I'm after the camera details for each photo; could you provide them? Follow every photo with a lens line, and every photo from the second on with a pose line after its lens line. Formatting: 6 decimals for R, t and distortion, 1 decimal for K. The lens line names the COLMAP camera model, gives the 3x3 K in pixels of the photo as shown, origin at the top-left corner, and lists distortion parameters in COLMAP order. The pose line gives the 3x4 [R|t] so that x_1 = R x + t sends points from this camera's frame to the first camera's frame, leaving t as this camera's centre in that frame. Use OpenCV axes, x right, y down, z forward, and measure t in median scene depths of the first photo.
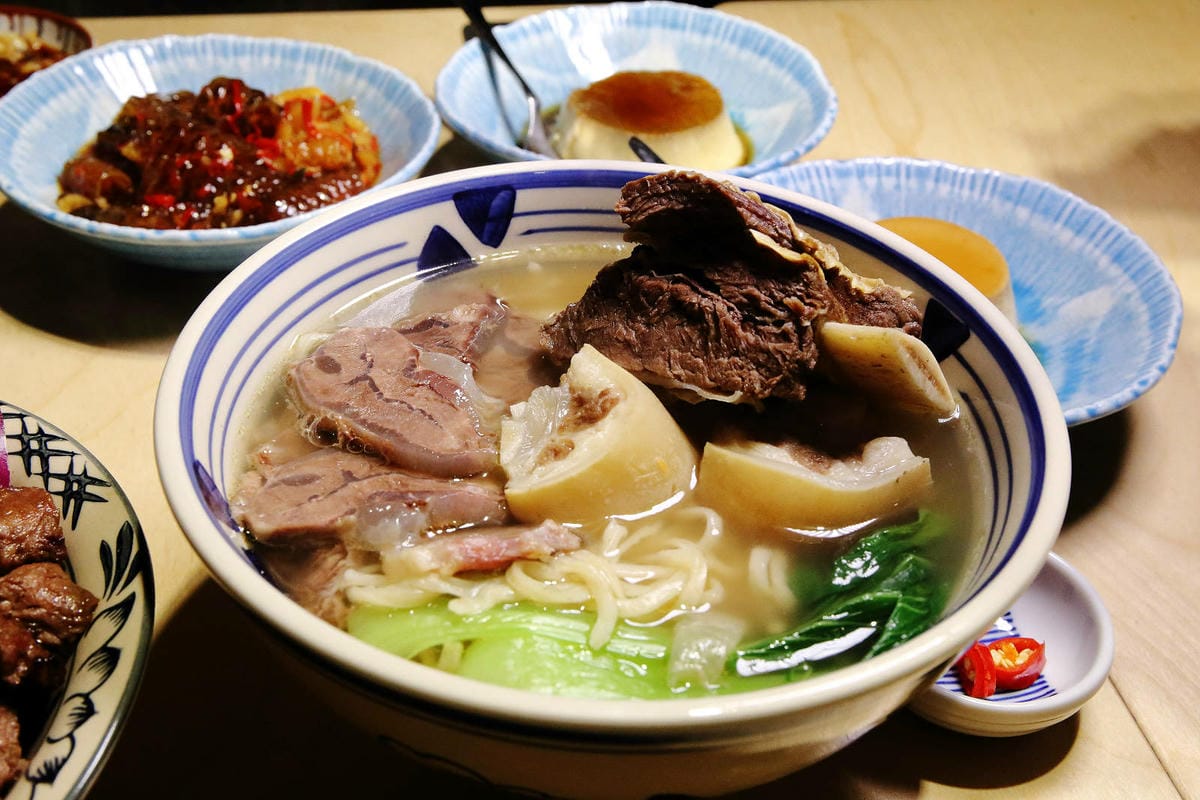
lens RADIAL K [[1323.6, 0, 600.0], [0, 1323.6, 400.0], [0, 0, 1]] dist [-0.008395, -0.012762]
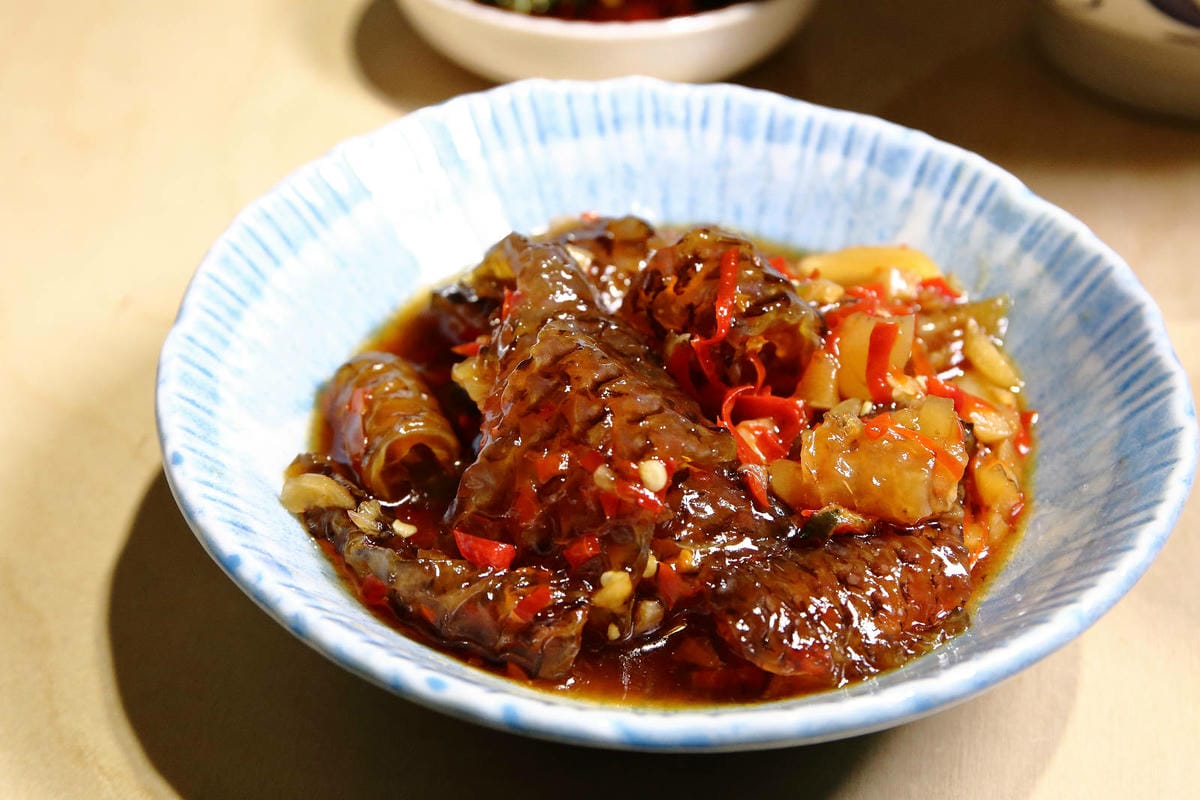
lens RADIAL K [[1986.6, 0, 600.0], [0, 1986.6, 400.0], [0, 0, 1]] dist [-0.002759, -0.129763]
pose [[0.911786, 0.212171, -0.351611, -0.077000], [-0.205899, 0.976992, 0.055610, -0.218615], [0.355320, 0.021692, 0.934493, 0.377550]]
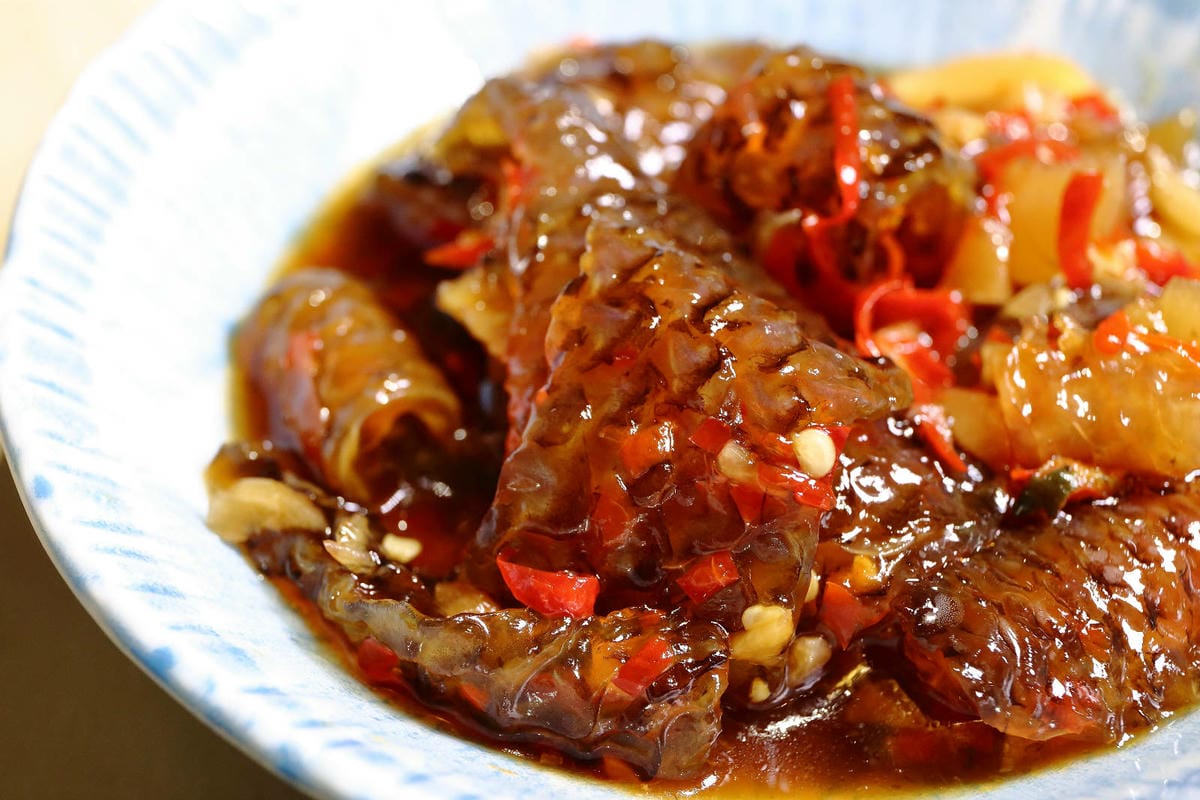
lens RADIAL K [[1986.6, 0, 600.0], [0, 1986.6, 400.0], [0, 0, 1]] dist [-0.002759, -0.129763]
pose [[0.958876, 0.158234, -0.235624, -0.211779], [-0.128756, 0.982345, 0.135723, -0.222352], [0.252940, -0.099803, 0.962320, 0.557723]]
